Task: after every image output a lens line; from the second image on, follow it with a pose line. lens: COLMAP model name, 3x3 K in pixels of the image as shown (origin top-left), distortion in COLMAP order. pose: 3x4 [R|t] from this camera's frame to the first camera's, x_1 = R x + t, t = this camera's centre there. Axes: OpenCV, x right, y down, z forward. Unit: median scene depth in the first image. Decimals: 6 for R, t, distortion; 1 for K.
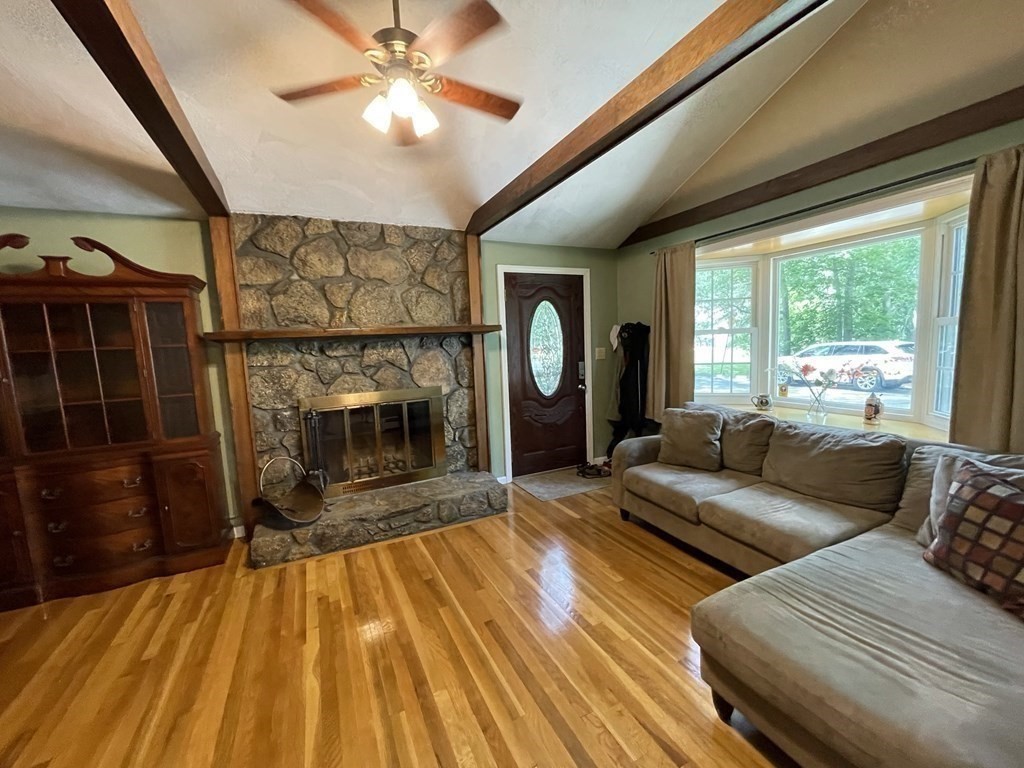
lens RADIAL K [[412.3, 0, 508.8], [0, 412.3, 391.9], [0, 0, 1]] dist [0.003565, 0.000547]
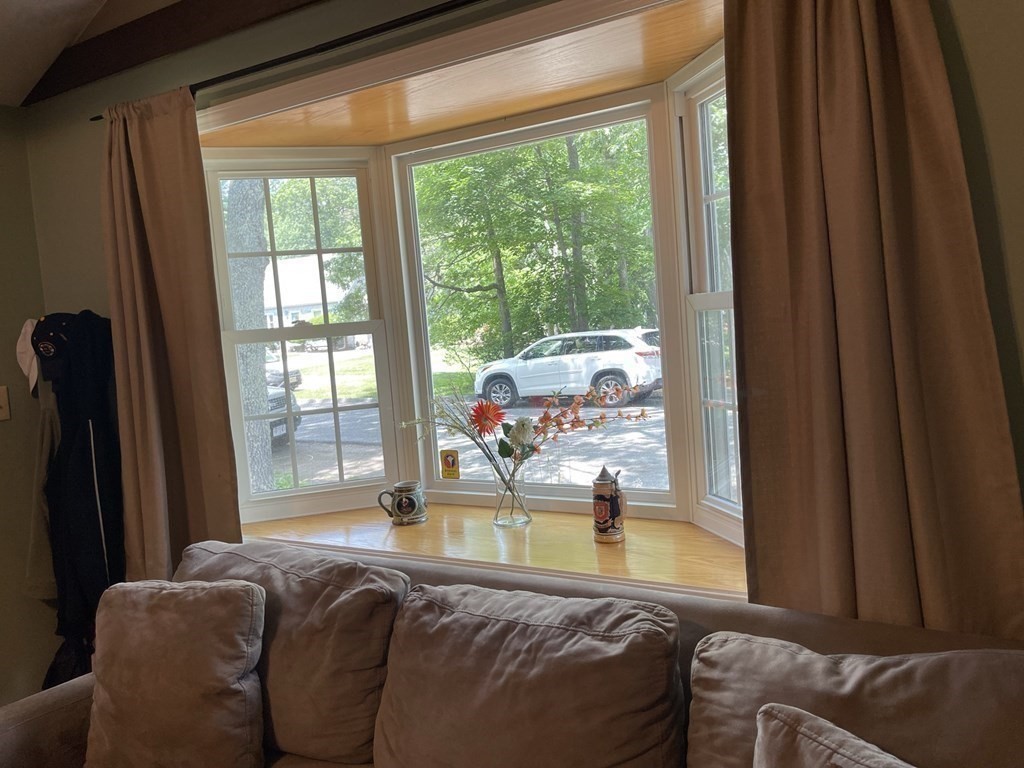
lens RADIAL K [[788.6, 0, 512.8], [0, 788.6, 382.3], [0, 0, 1]] dist [-0.040813, -0.002143]
pose [[0.831018, -0.065769, 0.552343, 0.291384], [0.103169, 0.993981, -0.036865, -0.053519], [-0.546594, 0.087620, 0.832801, 0.297702]]
